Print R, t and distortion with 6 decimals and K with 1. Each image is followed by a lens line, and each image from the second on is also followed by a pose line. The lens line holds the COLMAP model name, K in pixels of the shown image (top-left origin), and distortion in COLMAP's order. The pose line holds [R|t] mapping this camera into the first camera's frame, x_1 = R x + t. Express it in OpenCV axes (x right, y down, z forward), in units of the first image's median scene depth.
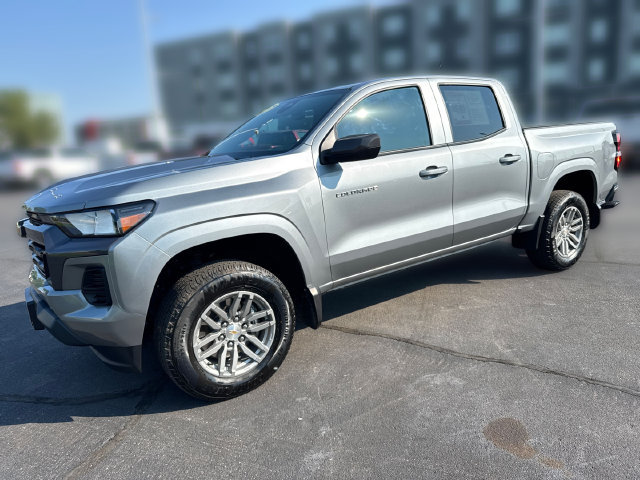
lens RADIAL K [[458.9, 0, 318.5], [0, 458.9, 243.3], [0, 0, 1]] dist [0.026227, -0.012928]
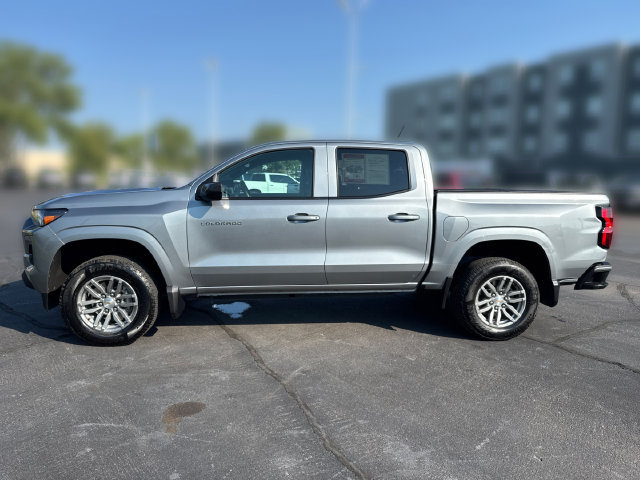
lens RADIAL K [[458.9, 0, 323.7], [0, 458.9, 238.9], [0, 0, 1]] dist [0.026227, -0.012928]
pose [[0.880685, 0.146049, -0.450625, 0.731287], [-0.183435, 0.982211, -0.040160, -0.053769], [0.436744, 0.118028, 0.891809, -0.043444]]
